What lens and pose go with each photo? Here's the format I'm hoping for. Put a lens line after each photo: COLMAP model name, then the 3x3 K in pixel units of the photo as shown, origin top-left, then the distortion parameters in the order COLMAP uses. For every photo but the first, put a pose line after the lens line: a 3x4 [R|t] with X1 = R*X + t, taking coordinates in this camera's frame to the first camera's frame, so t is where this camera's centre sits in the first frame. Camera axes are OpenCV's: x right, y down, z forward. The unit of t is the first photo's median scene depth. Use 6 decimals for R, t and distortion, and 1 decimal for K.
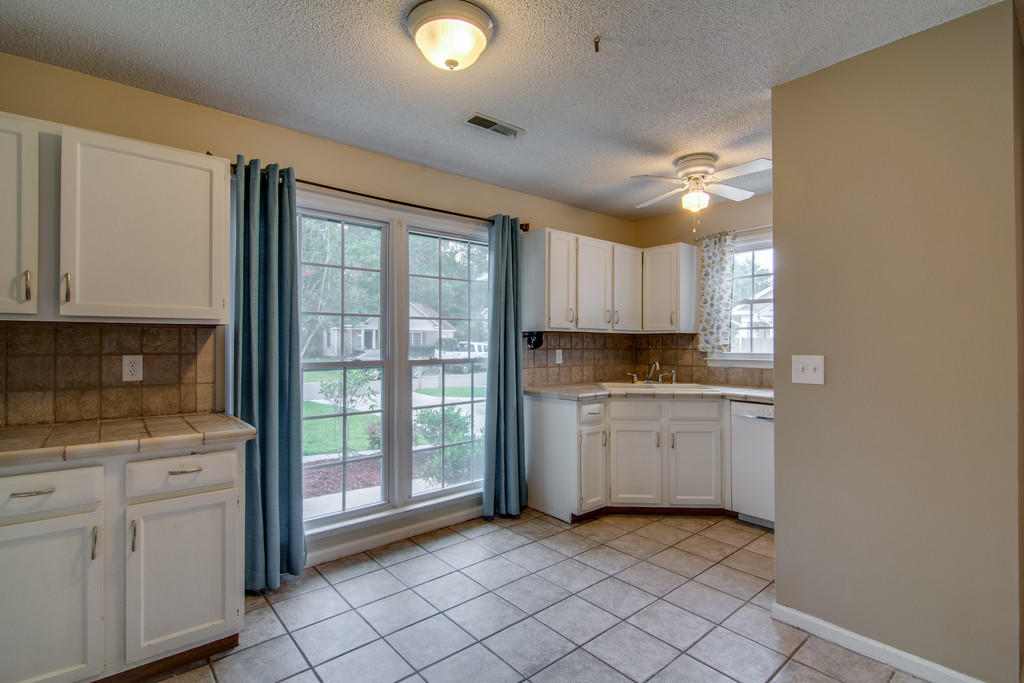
lens RADIAL K [[479.5, 0, 512.0], [0, 479.5, 341.5], [0, 0, 1]] dist [-0.003345, -0.000276]
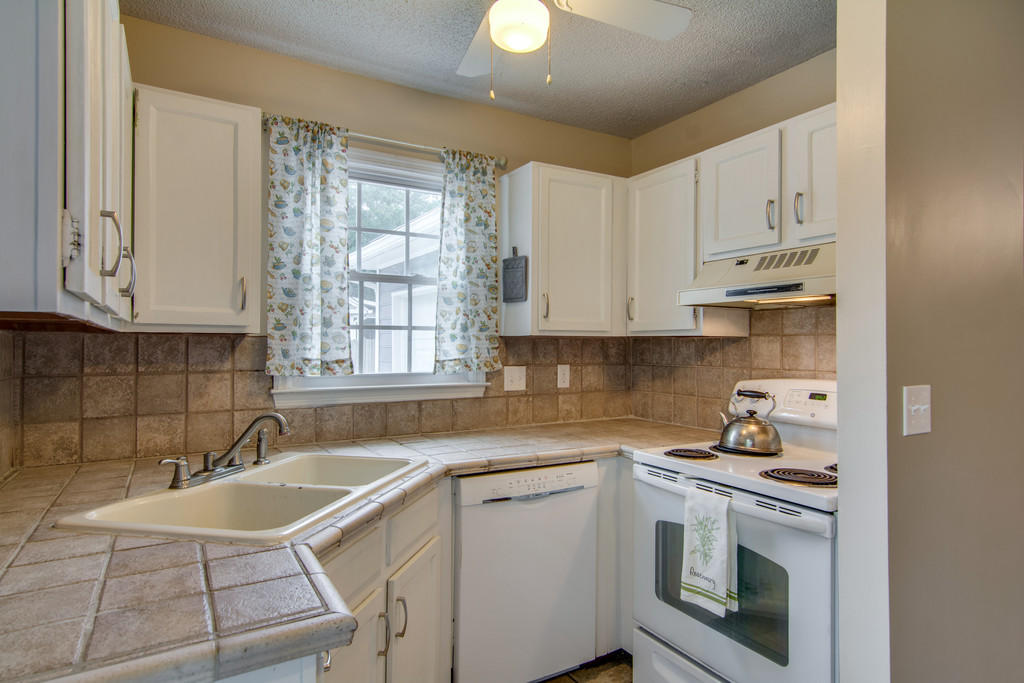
lens RADIAL K [[549.8, 0, 512.0], [0, 549.8, 341.5], [0, 0, 1]] dist [0.000025, -0.000185]
pose [[0.148208, 0.006558, 0.988934, -0.098451], [-0.006650, 0.999962, -0.005634, -0.013296], [-0.988934, -0.005742, 0.148246, 0.977782]]
